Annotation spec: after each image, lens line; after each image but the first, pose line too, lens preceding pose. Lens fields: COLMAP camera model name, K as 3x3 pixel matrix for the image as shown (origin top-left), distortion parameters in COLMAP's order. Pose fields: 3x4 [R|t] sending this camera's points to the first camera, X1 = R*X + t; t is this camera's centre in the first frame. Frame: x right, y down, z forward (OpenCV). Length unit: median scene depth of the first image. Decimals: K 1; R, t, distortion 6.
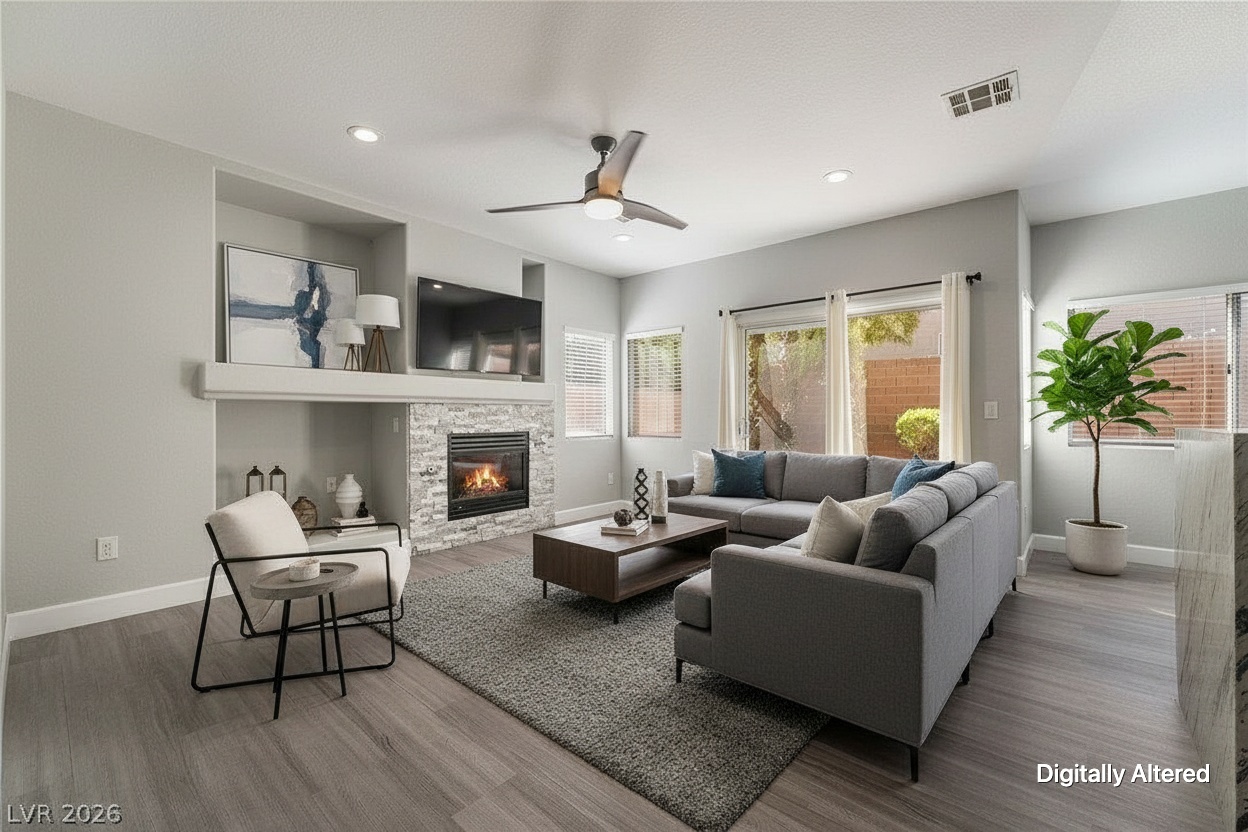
lens RADIAL K [[512.4, 0, 624.4], [0, 512.4, 414.5], [0, 0, 1]] dist [0.002720, -0.001056]
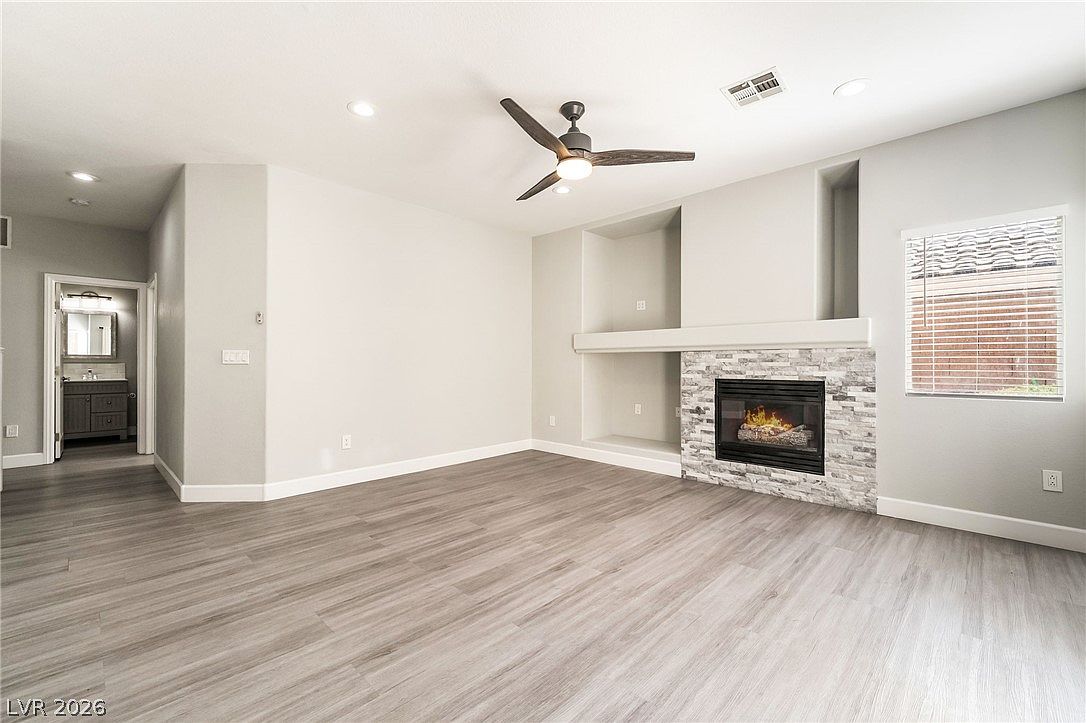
lens RADIAL K [[445.9, 0, 543.0], [0, 445.9, 364.3], [0, 0, 1]] dist [0.002720, -0.001056]
pose [[-0.044996, 0.000387, -0.998987, 0.608826], [-0.000216, 1.000000, 0.000397, 0.006752], [0.998987, 0.000234, -0.044996, 0.665148]]
